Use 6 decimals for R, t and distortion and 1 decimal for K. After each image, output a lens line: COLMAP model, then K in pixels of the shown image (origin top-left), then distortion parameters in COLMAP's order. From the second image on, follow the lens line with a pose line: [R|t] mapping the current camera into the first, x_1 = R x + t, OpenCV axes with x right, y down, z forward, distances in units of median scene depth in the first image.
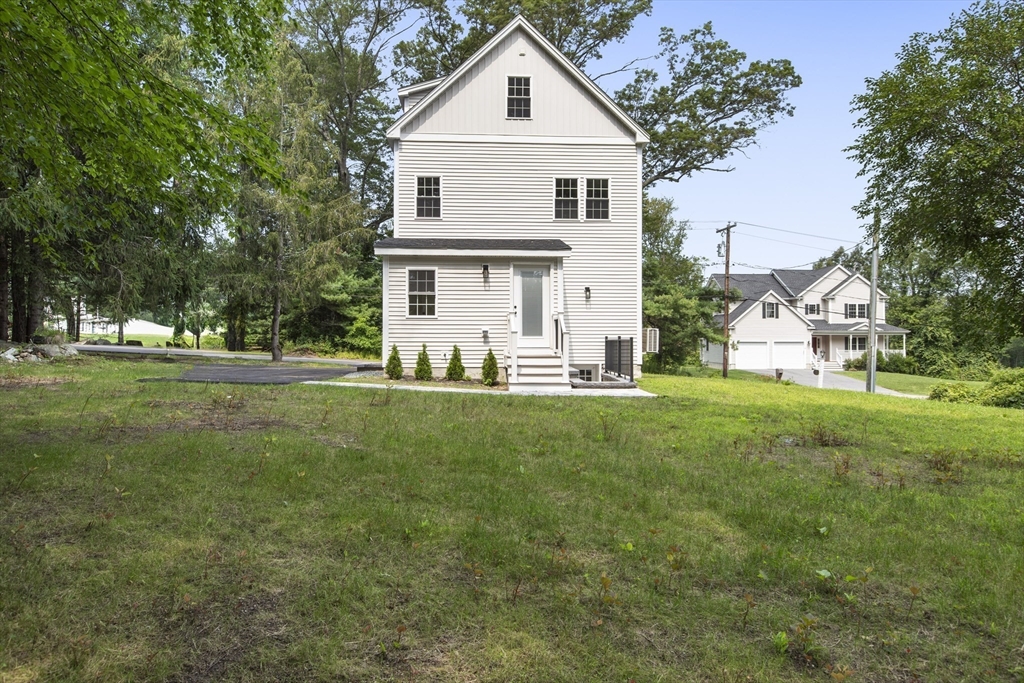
lens RADIAL K [[679.8, 0, 515.4], [0, 679.8, 341.5], [0, 0, 1]] dist [-0.010133, -0.000772]
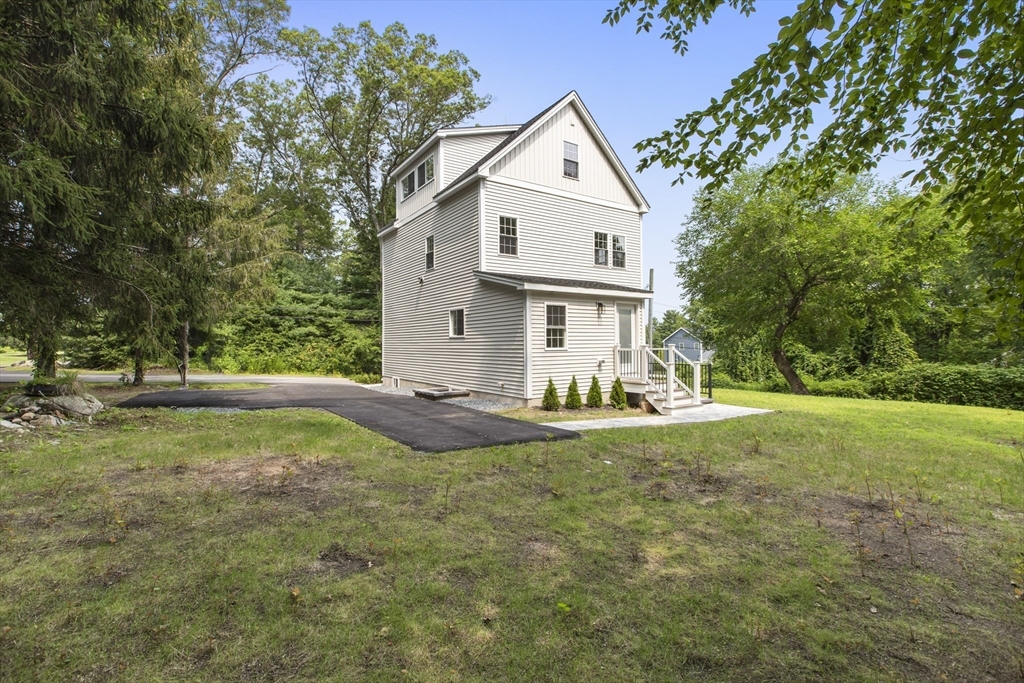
lens RADIAL K [[471.2, 0, 507.9], [0, 471.2, 333.9], [0, 0, 1]] dist [-0.000663, 0.000020]
pose [[0.860543, 0.003581, 0.509365, -0.511520], [0.007596, 0.999774, -0.019861, -0.040789], [-0.509321, 0.020960, 0.860321, 0.355554]]
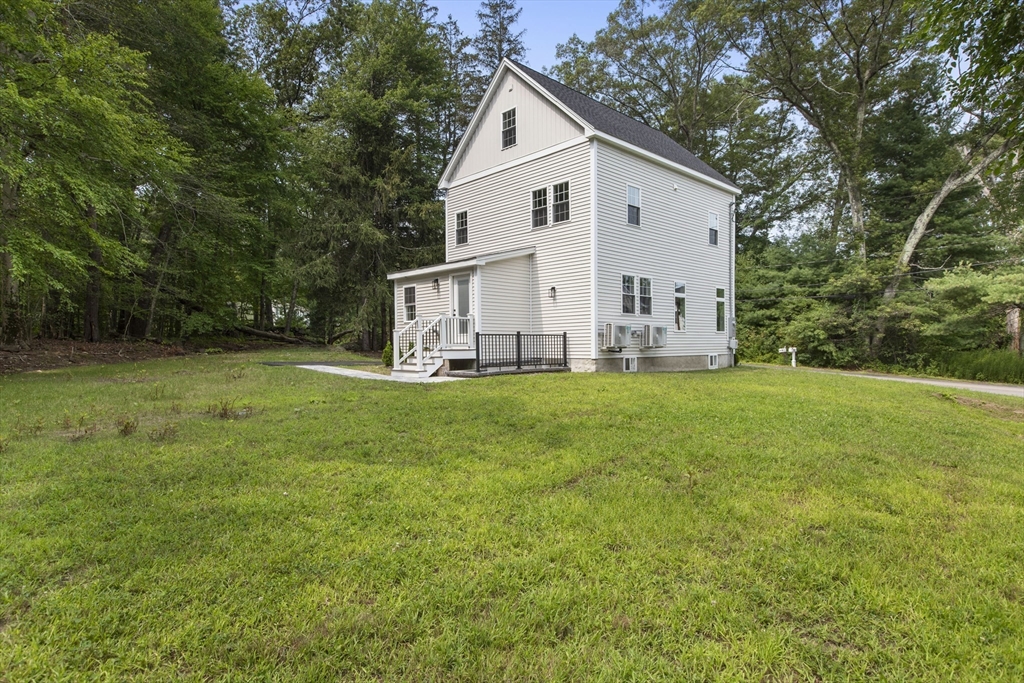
lens RADIAL K [[556.3, 0, 512.3], [0, 556.3, 347.9], [0, 0, 1]] dist [0.005907, 0.000102]
pose [[0.651119, -0.003373, -0.758969, 0.733389], [0.010210, 0.999939, 0.004316, 0.011251], [0.758907, -0.010559, 0.651113, 0.383441]]
